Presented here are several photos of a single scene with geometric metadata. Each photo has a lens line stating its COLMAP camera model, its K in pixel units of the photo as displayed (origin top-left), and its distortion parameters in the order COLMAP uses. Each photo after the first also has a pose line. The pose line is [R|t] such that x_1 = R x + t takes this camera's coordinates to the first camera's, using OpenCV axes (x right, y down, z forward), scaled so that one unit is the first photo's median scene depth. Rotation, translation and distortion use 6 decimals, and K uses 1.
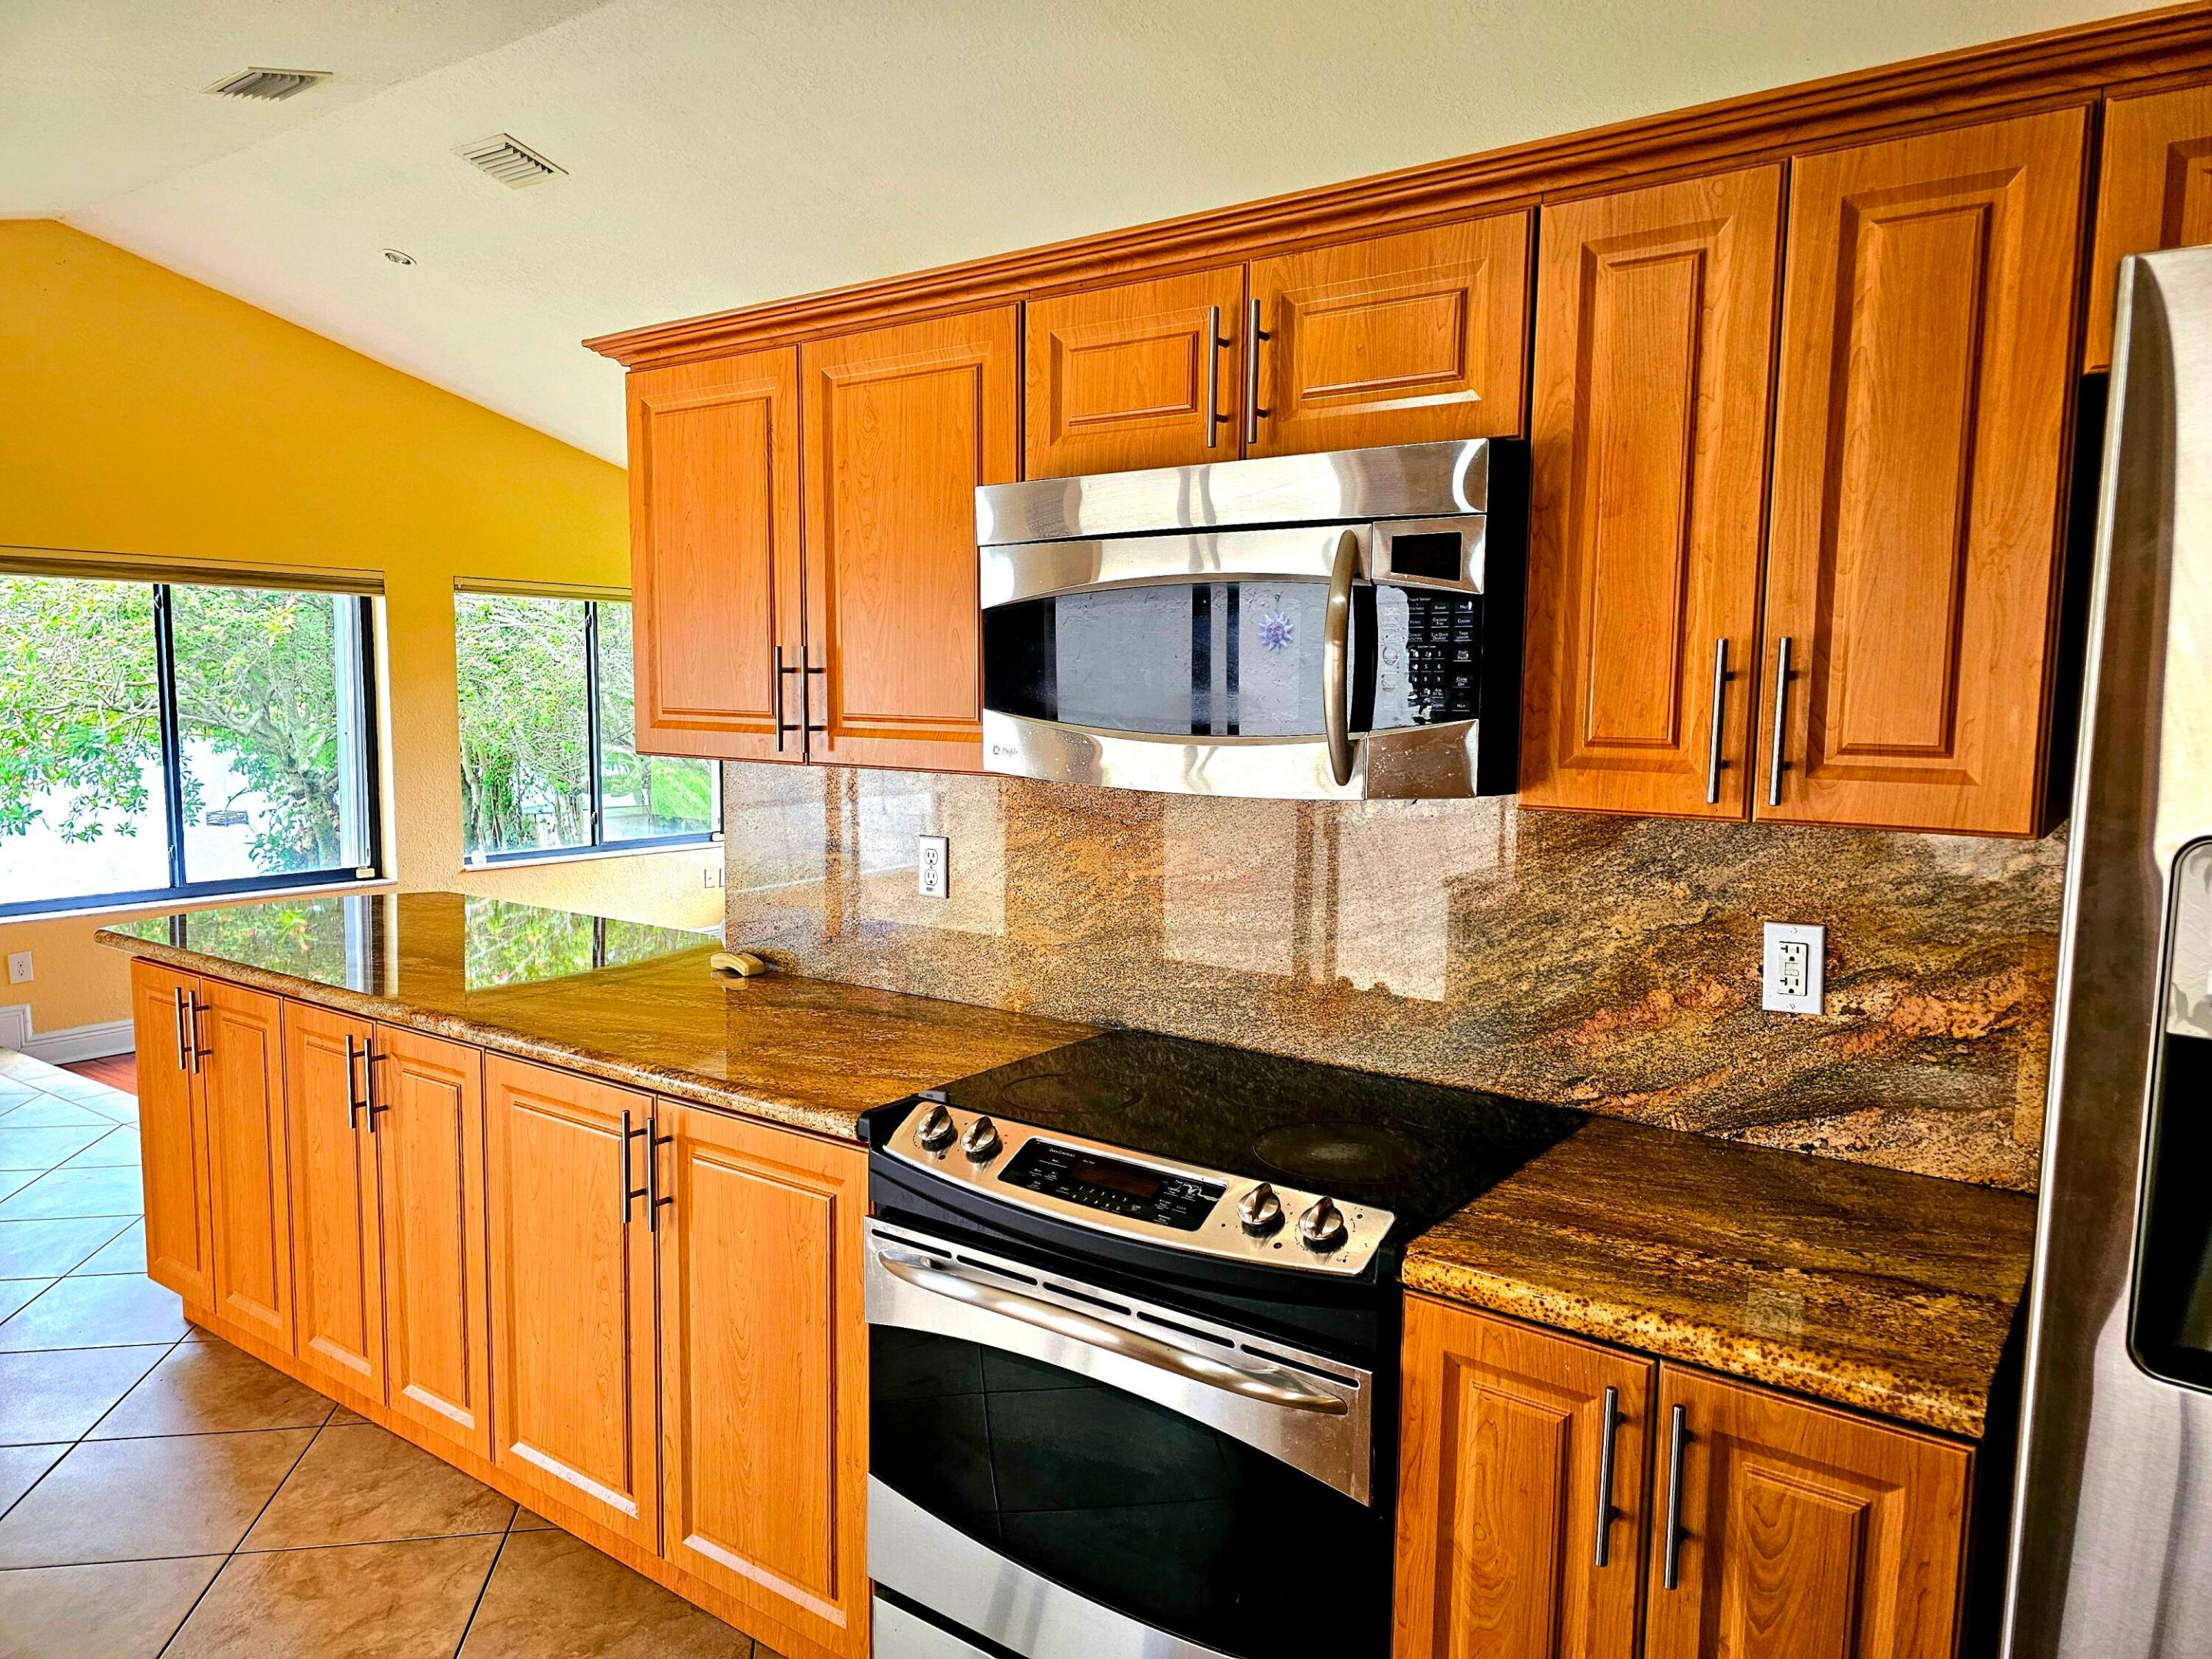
lens RADIAL K [[1478.1, 0, 1093.1], [0, 1478.1, 839.4], [0, 0, 1]] dist [0.074109, -0.074023]
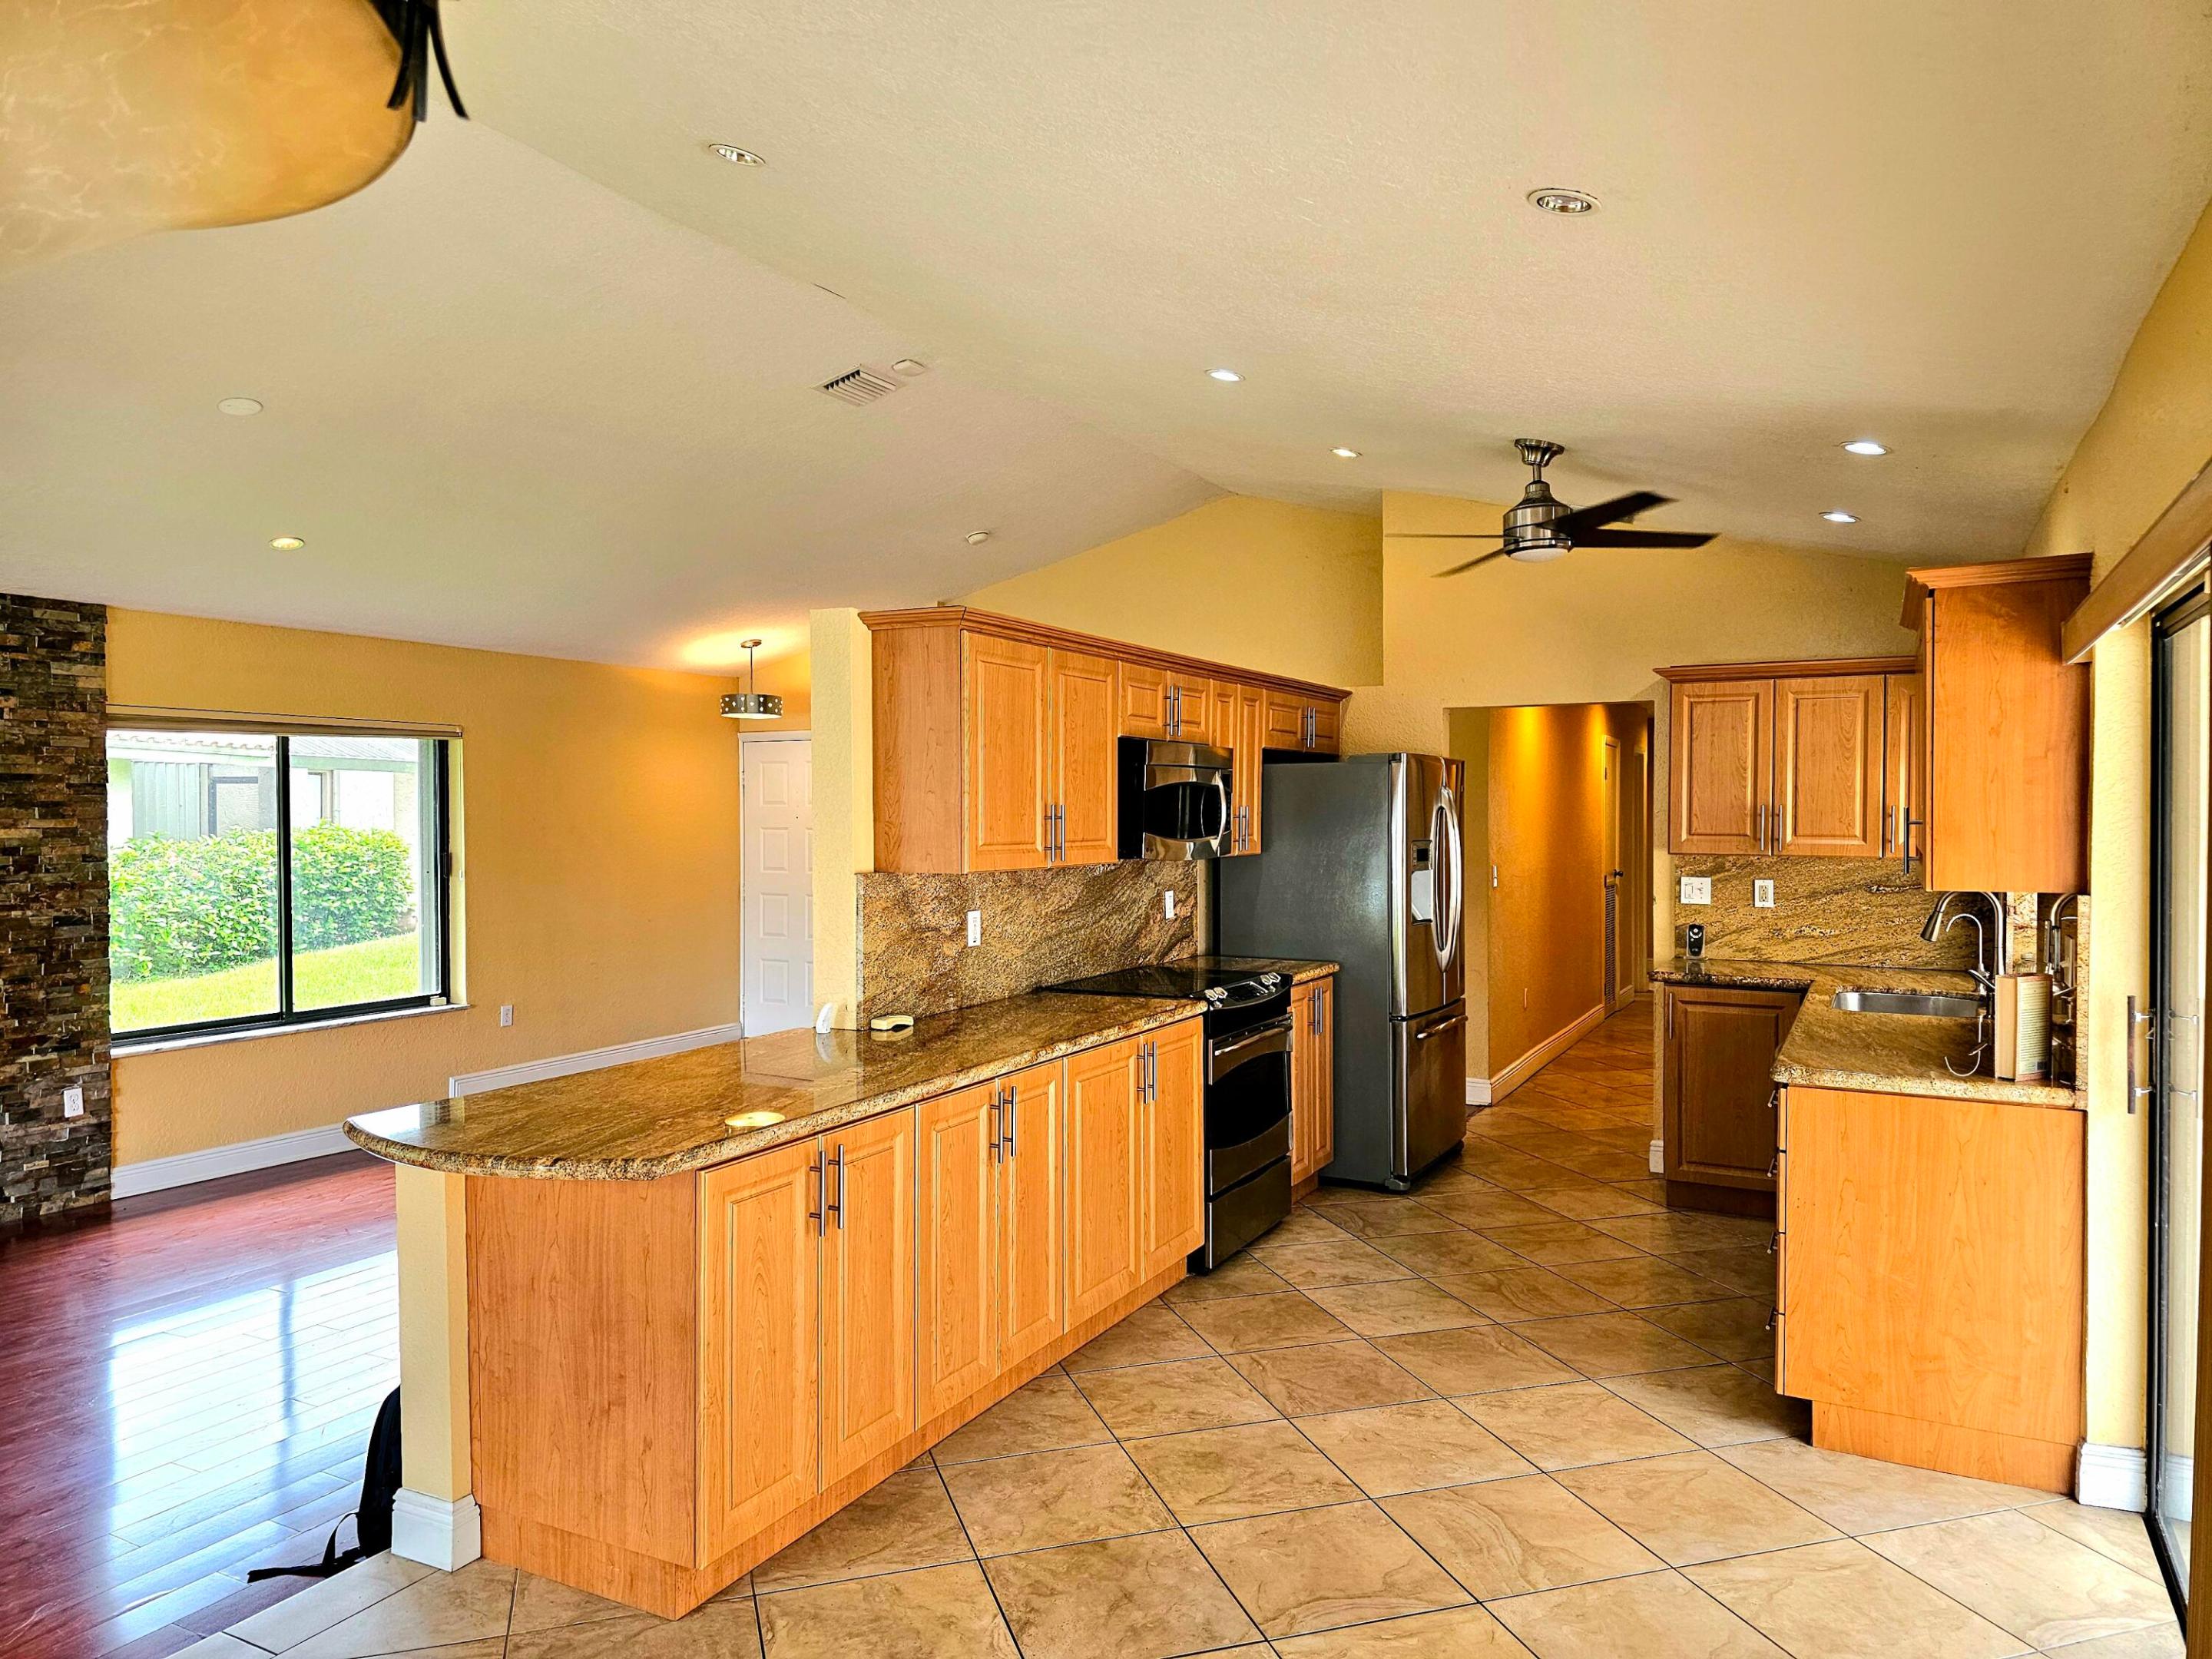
lens RADIAL K [[1478.1, 0, 1106.3], [0, 1478.1, 831.7], [0, 0, 1]] dist [0.074109, -0.074023]
pose [[-0.148750, -0.025623, 0.988543, -1.959076], [0.102391, 0.993892, 0.041169, -0.159037], [-0.983560, 0.107341, -0.145218, 1.156906]]
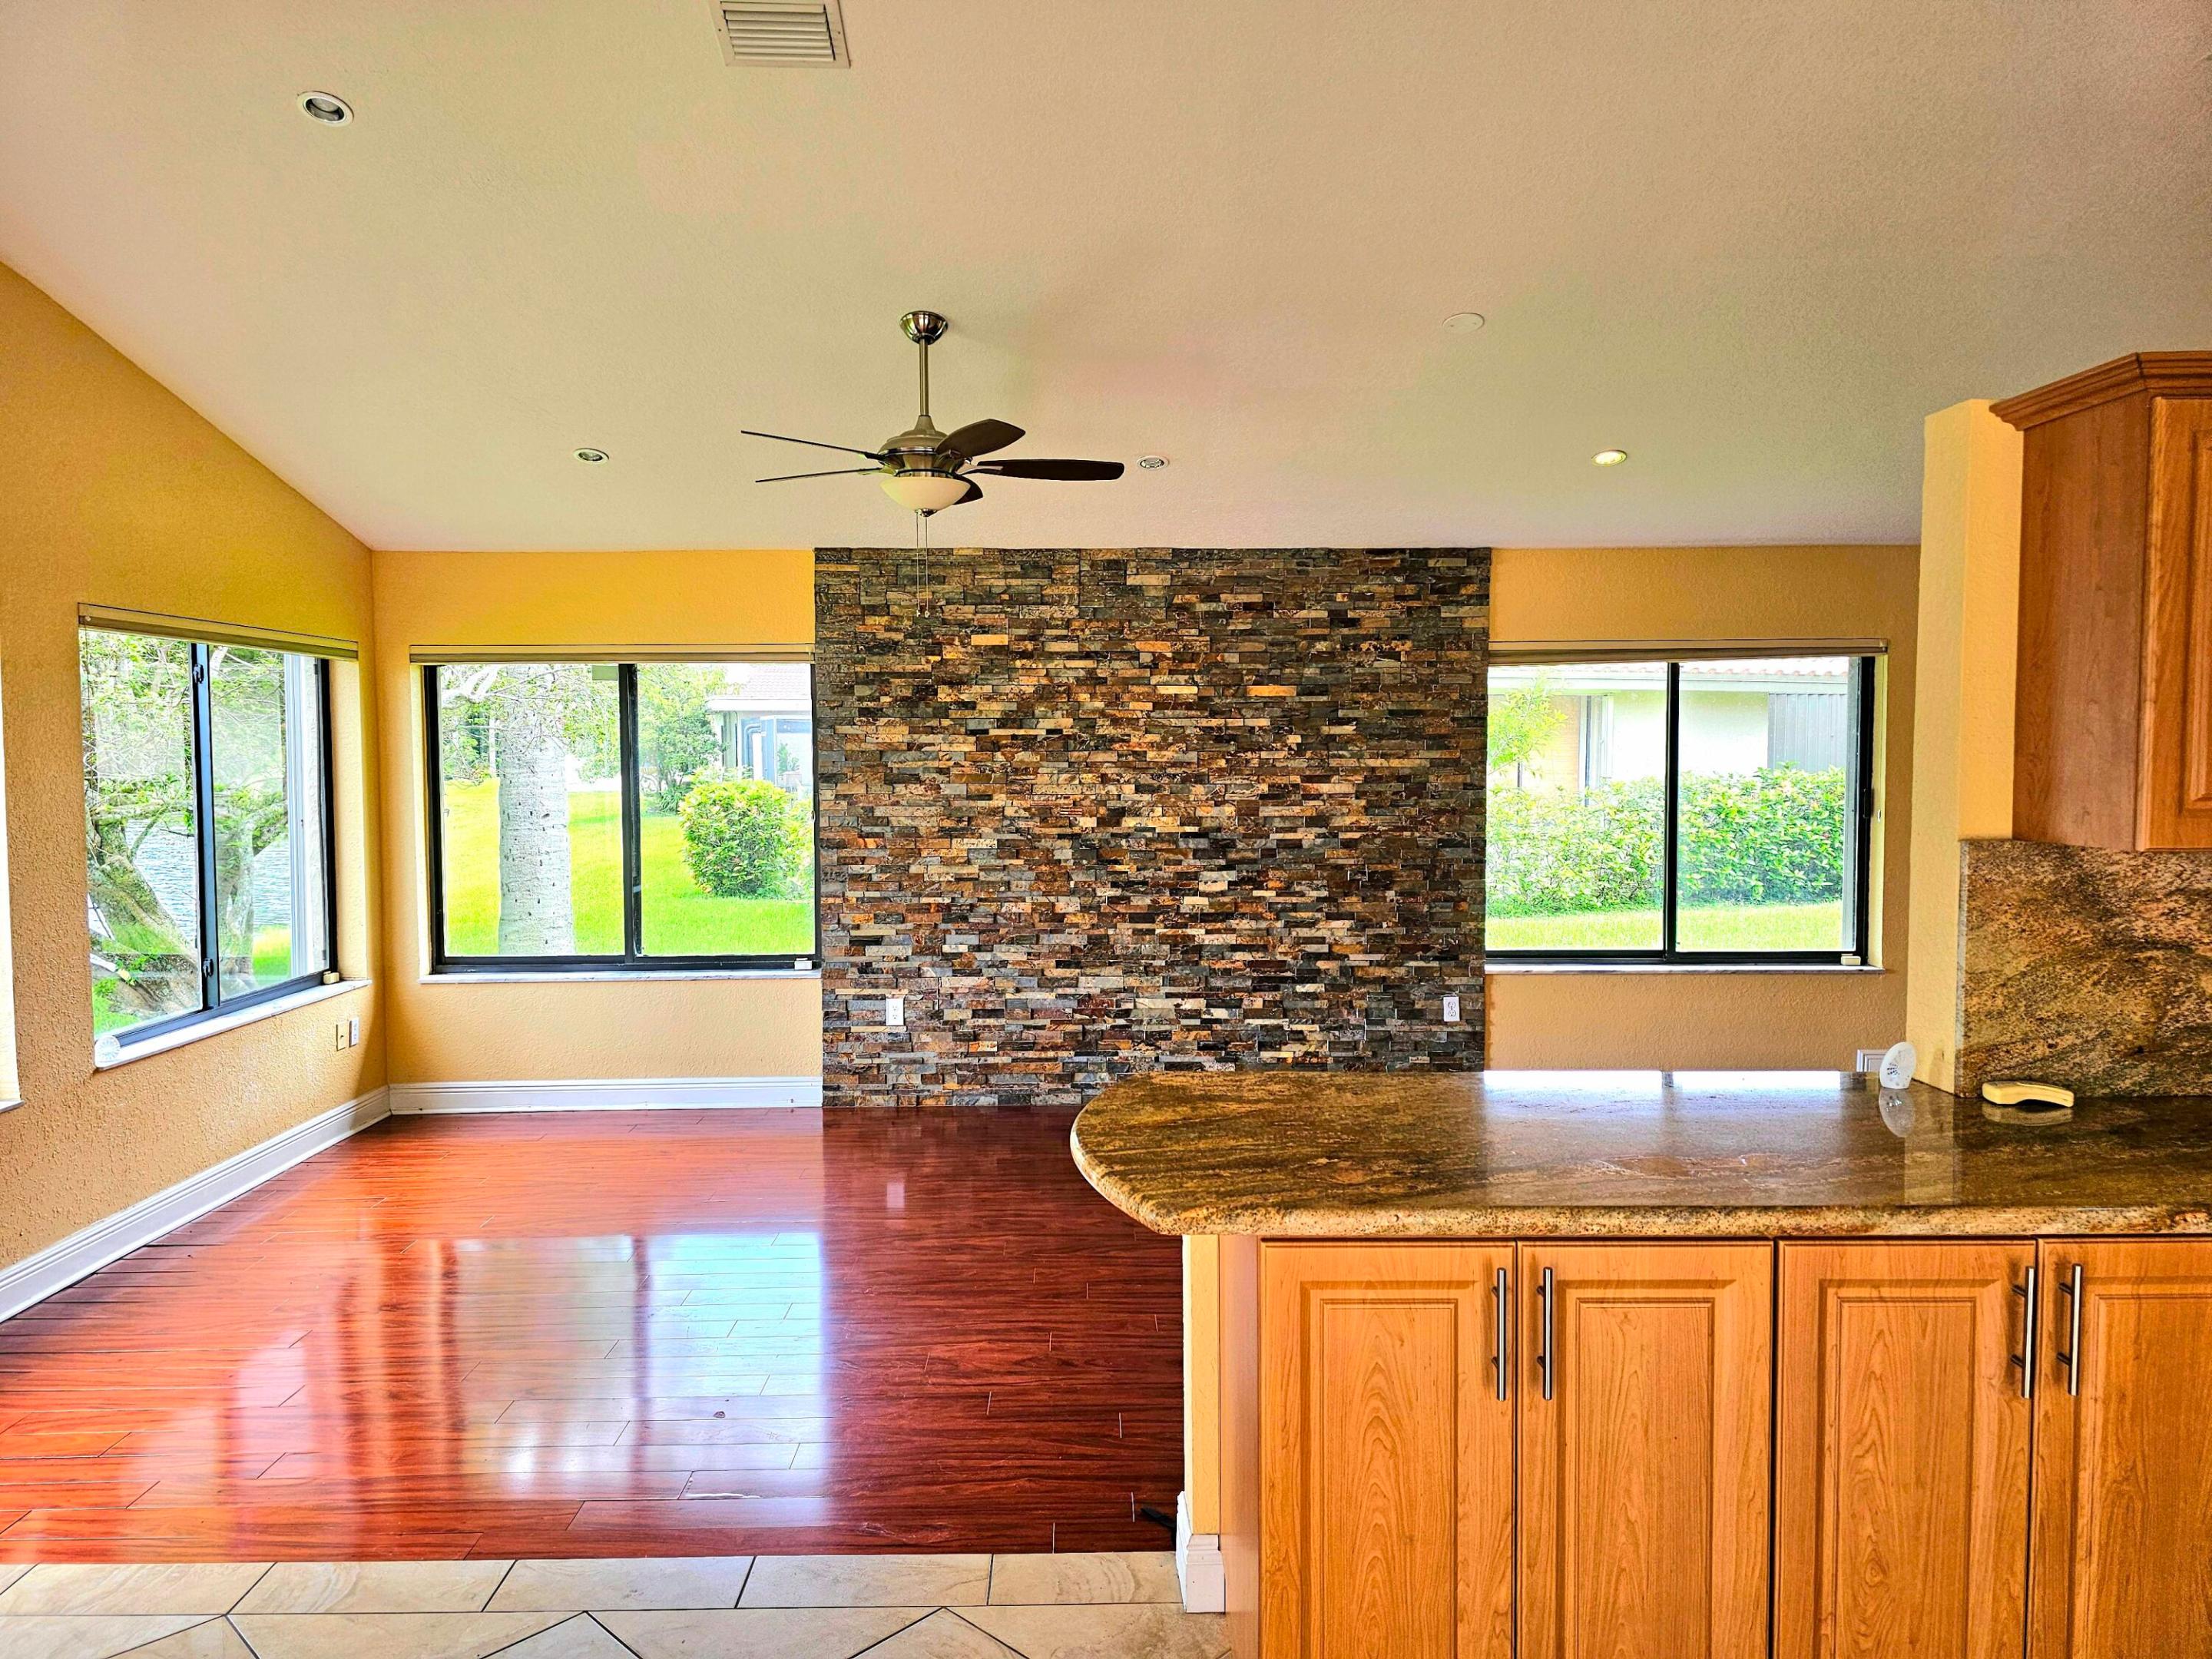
lens RADIAL K [[1478.1, 0, 1100.0], [0, 1478.1, 826.5], [0, 0, 1]] dist [0.074109, -0.074023]
pose [[0.802168, -0.047586, 0.595199, -1.361845], [0.076290, 0.996817, -0.023124, -0.103353], [-0.592205, 0.063957, 0.803245, 0.723736]]
